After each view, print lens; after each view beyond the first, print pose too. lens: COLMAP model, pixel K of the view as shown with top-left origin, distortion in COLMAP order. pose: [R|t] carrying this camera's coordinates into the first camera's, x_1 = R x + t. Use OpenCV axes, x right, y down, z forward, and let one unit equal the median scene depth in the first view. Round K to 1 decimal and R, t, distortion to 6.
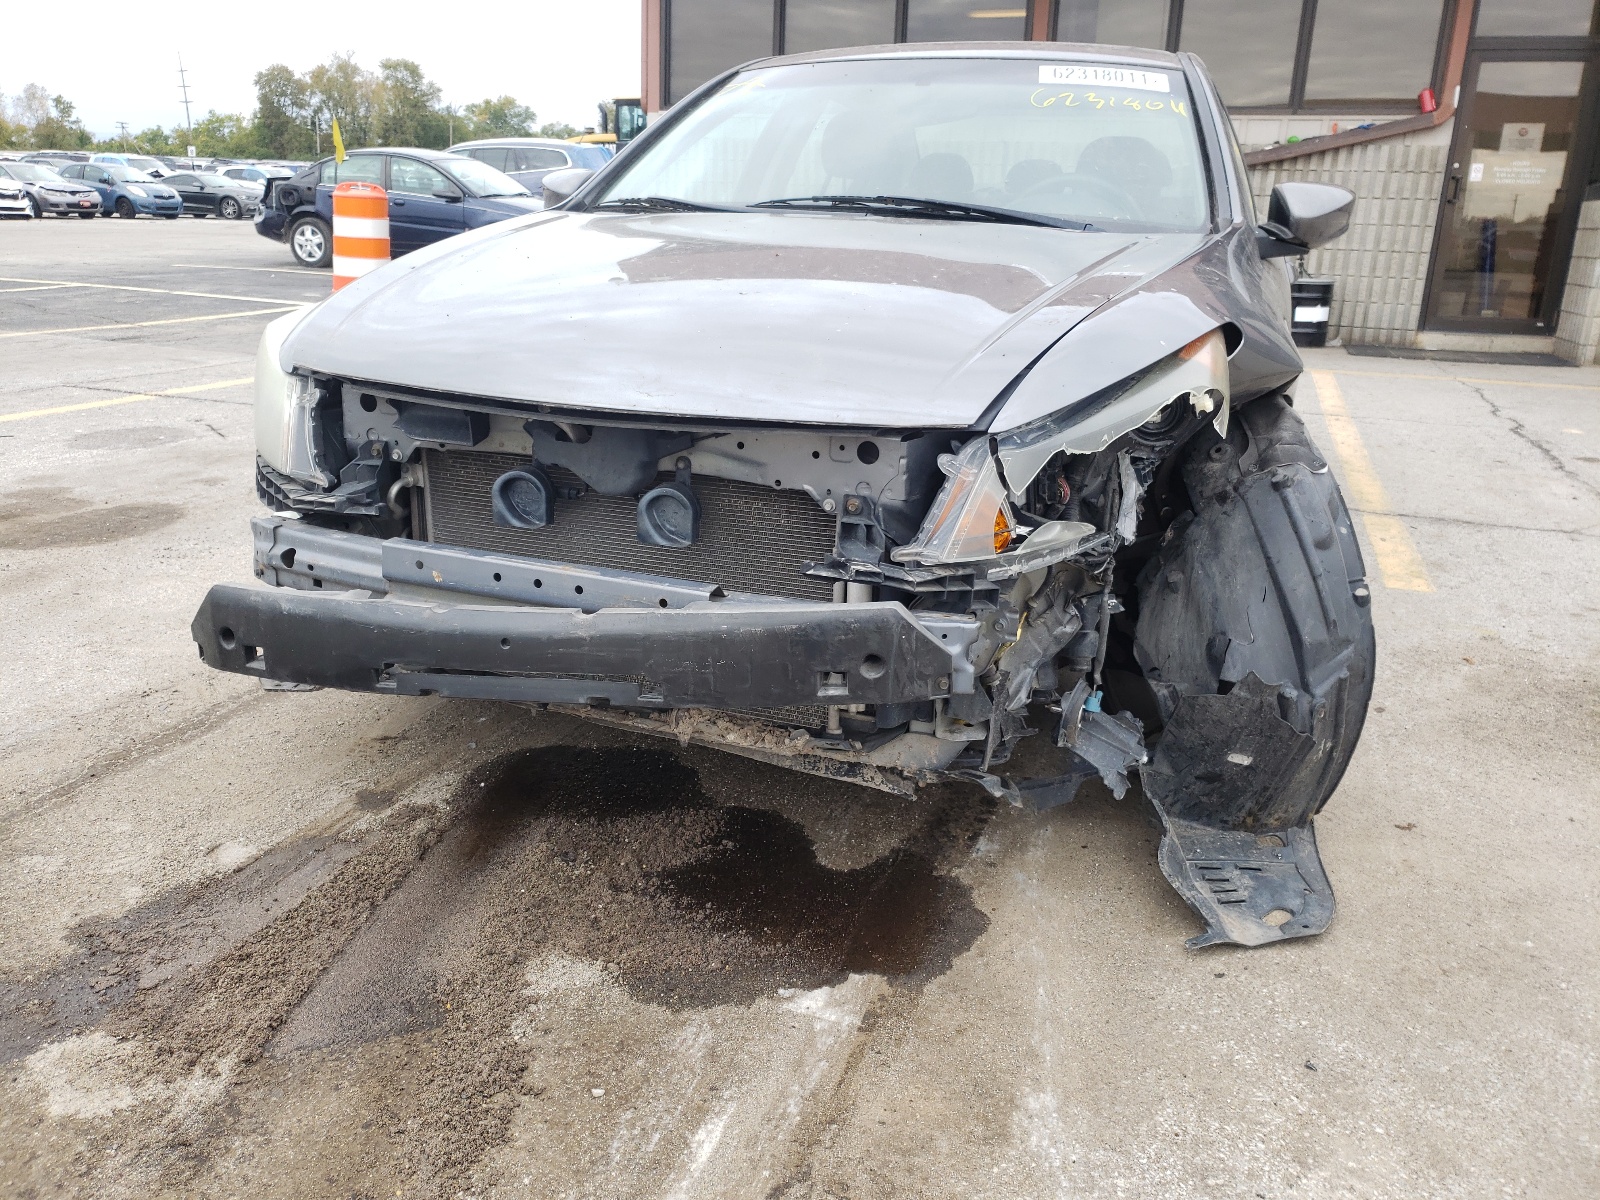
lens RADIAL K [[1246.5, 0, 800.0], [0, 1246.5, 600.0], [0, 0, 1]] dist [0.011604, 0.010349]
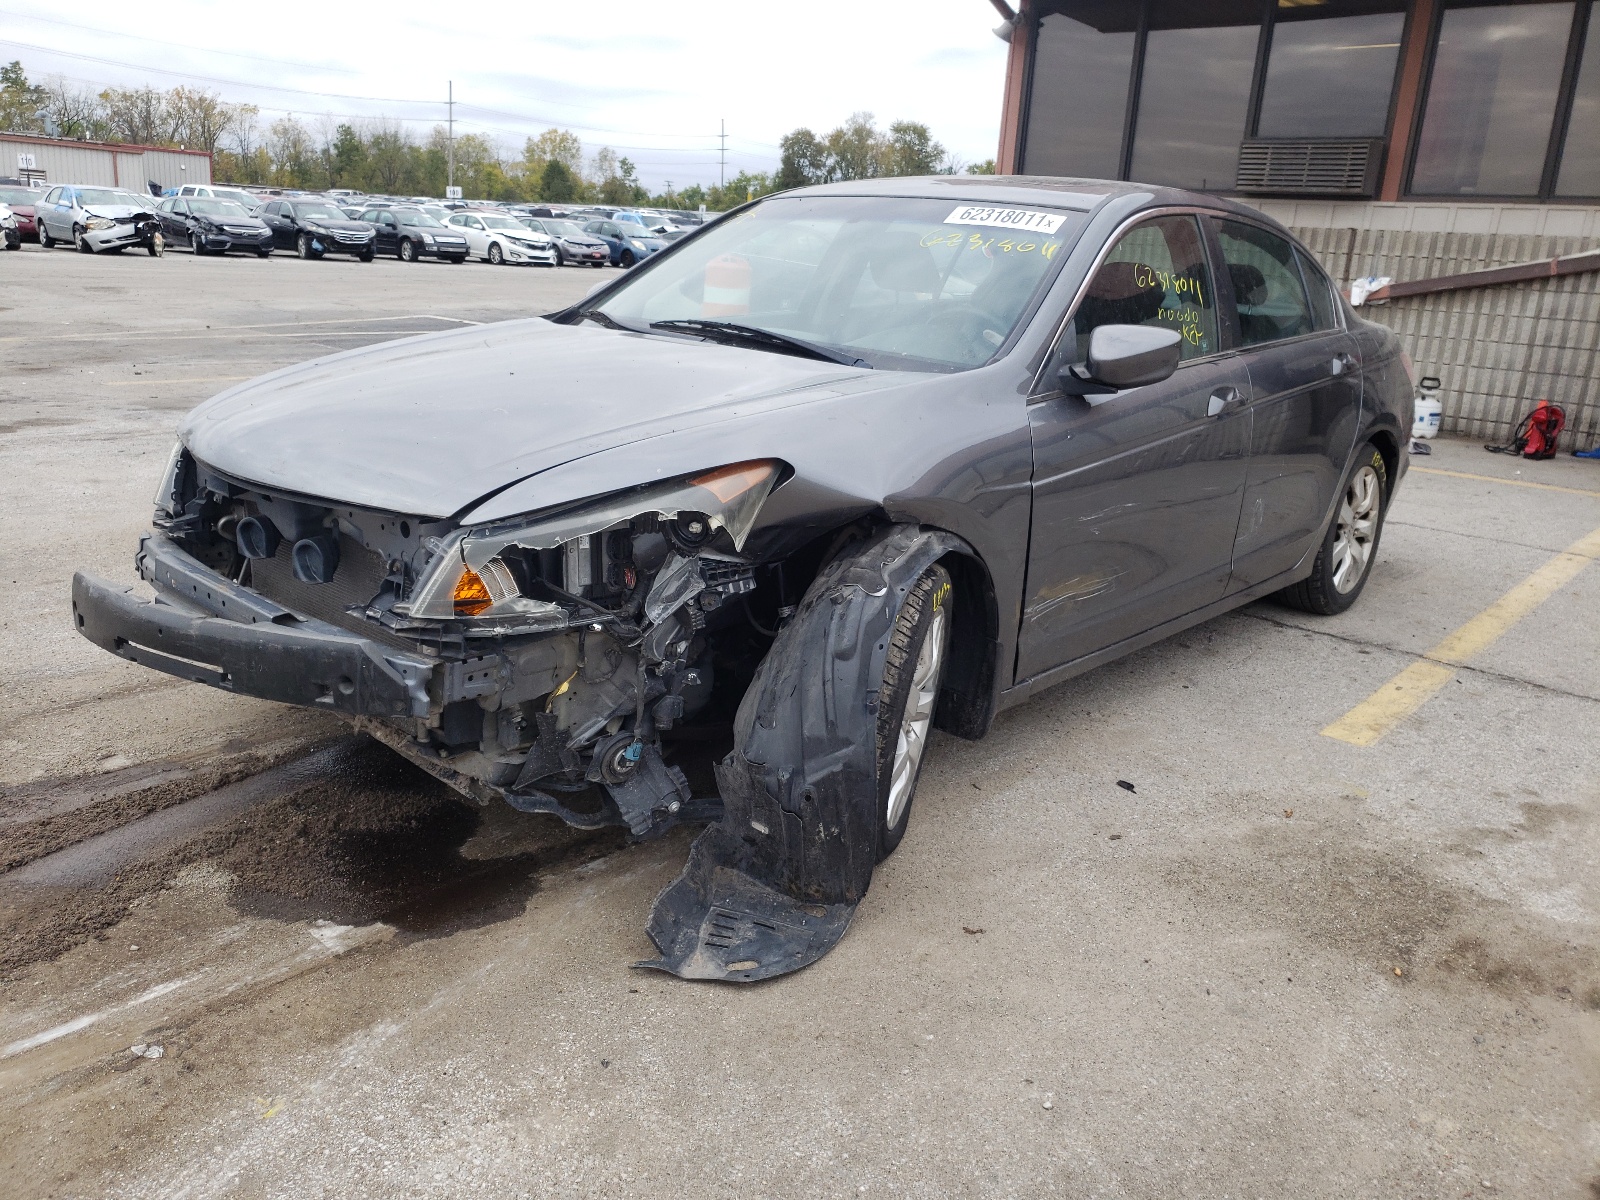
lens RADIAL K [[1277.0, 0, 800.0], [0, 1277.0, 600.0], [0, 0, 1]] dist [0.008897, 0.016229]
pose [[0.925922, 0.126198, -0.356010, 0.620621], [-0.142808, 0.989535, -0.020650, -0.049824], [0.349679, 0.069961, 0.934254, -0.086788]]
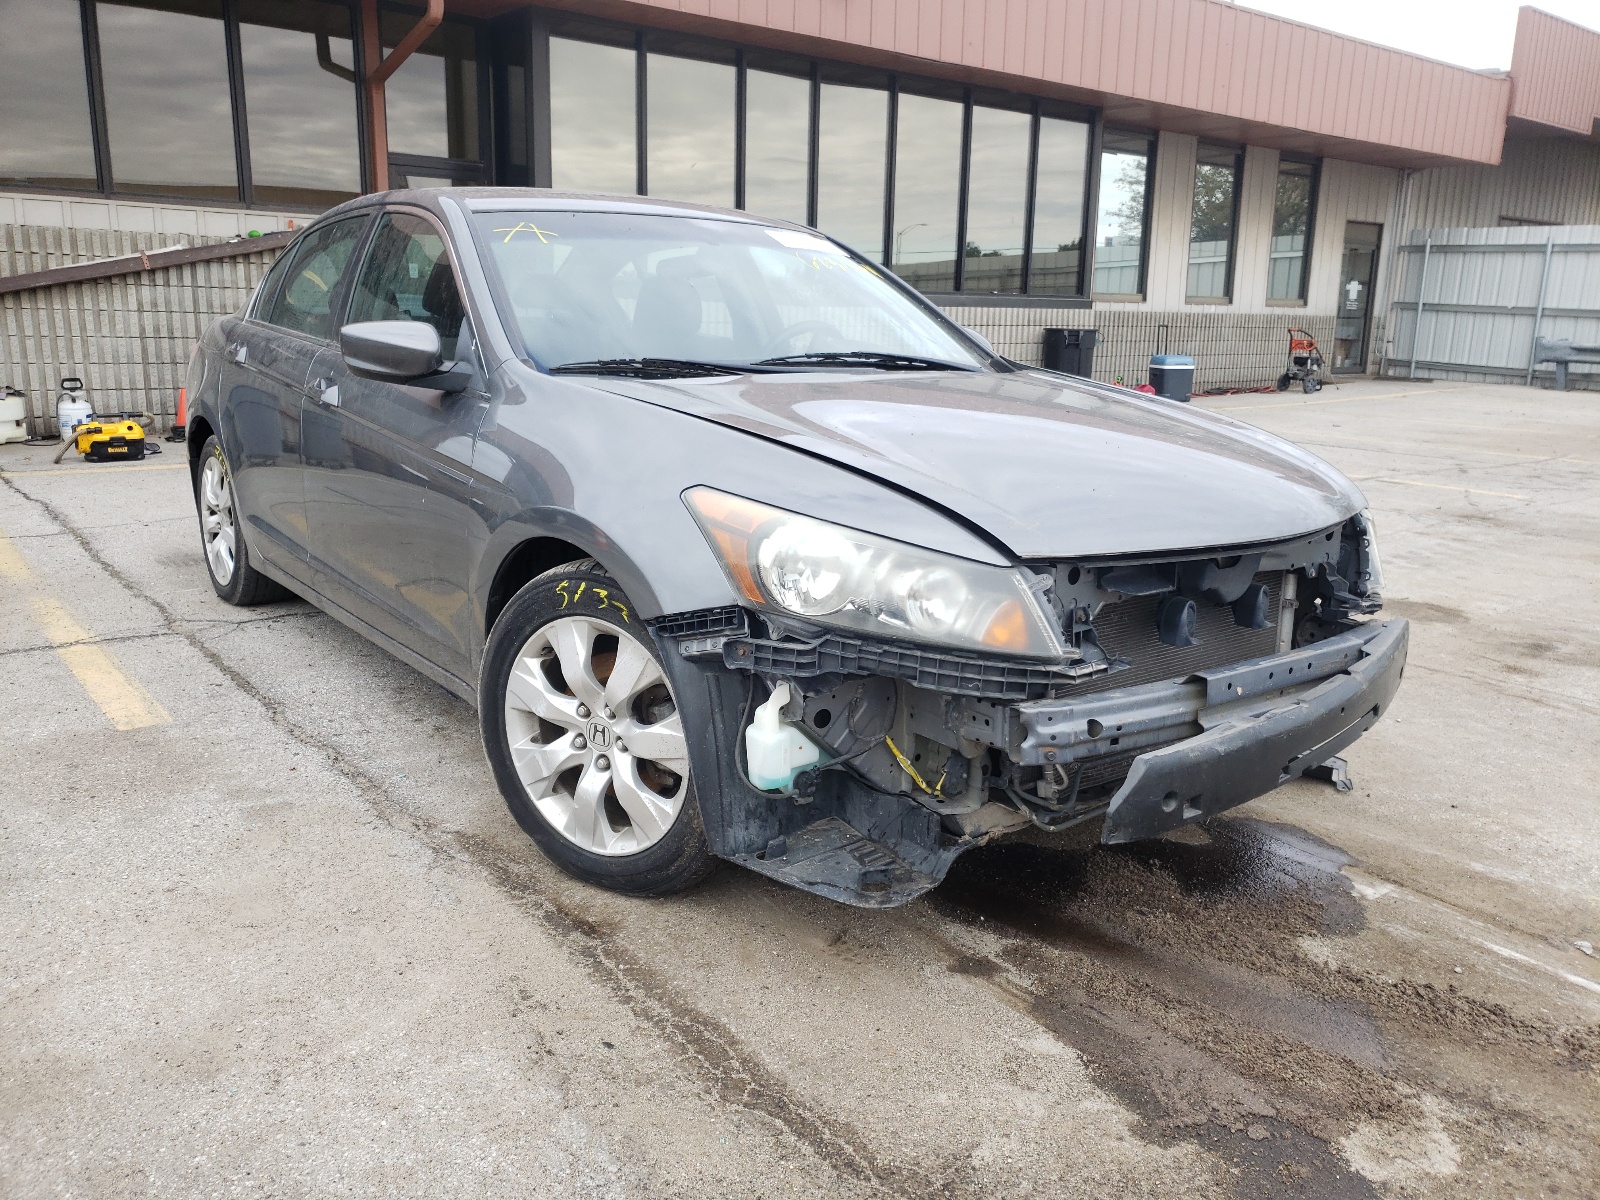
lens RADIAL K [[1282.9, 0, 800.0], [0, 1282.9, 600.0], [0, 0, 1]] dist [0.032144, 0.006477]
pose [[0.517994, -0.205392, 0.830359, -1.079728], [0.249800, 0.964751, 0.082804, -0.221582], [-0.818096, 0.164531, 0.551042, 0.430428]]
